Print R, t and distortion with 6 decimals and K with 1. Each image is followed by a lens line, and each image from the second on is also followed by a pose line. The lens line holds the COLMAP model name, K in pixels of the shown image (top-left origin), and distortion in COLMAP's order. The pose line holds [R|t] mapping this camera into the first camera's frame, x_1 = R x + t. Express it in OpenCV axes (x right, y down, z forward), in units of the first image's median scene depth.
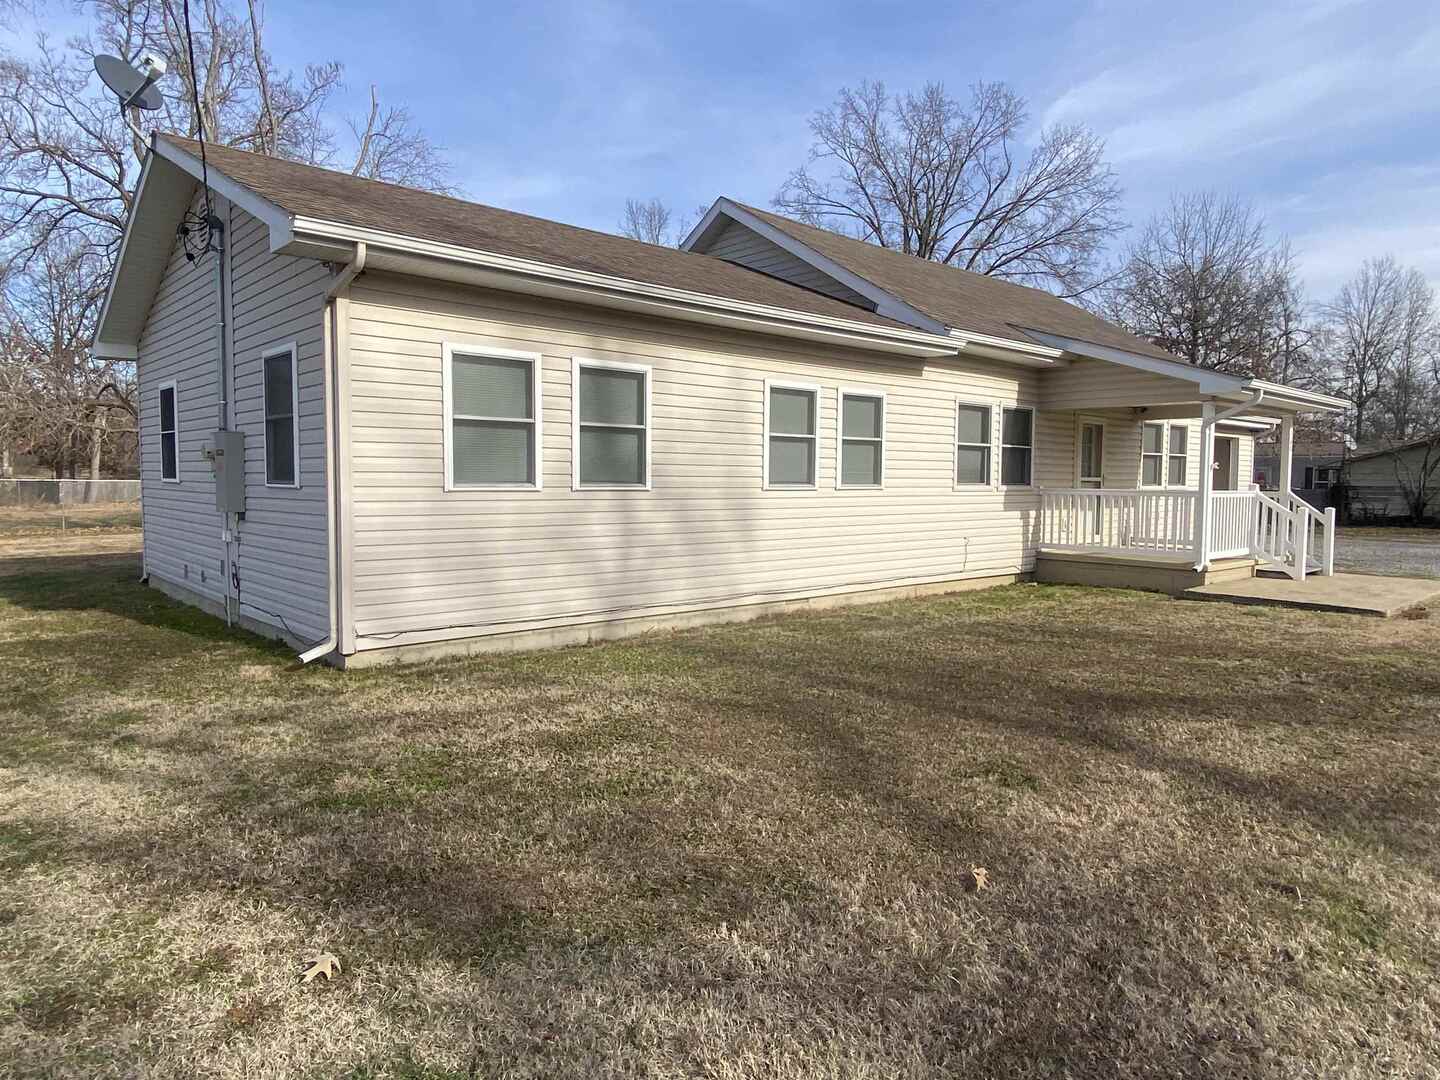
lens RADIAL K [[929.8, 0, 724.0], [0, 929.8, 522.1], [0, 0, 1]] dist [0.067022, -0.074834]
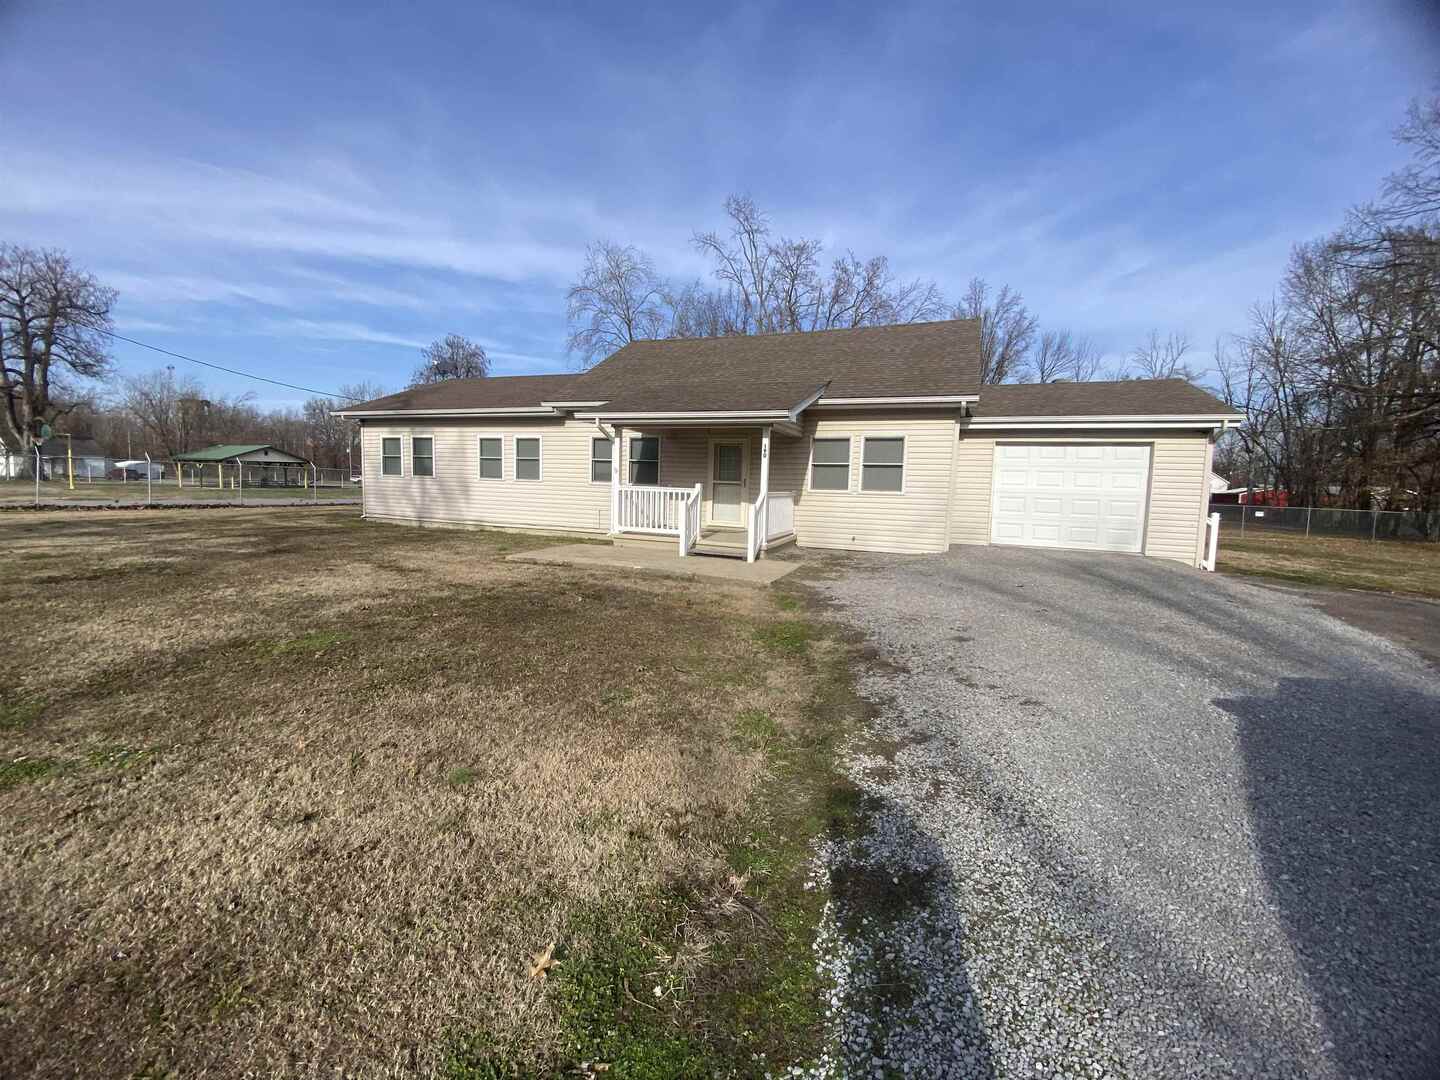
lens RADIAL K [[583.4, 0, 720.0], [0, 583.4, 540.0], [0, 0, 1]] dist [0.048563, -0.046945]
pose [[0.439897, 0.074270, -0.894972, 1.729378], [-0.076958, 0.996026, 0.044830, 0.005875], [0.894745, 0.049155, 0.443864, 0.868736]]
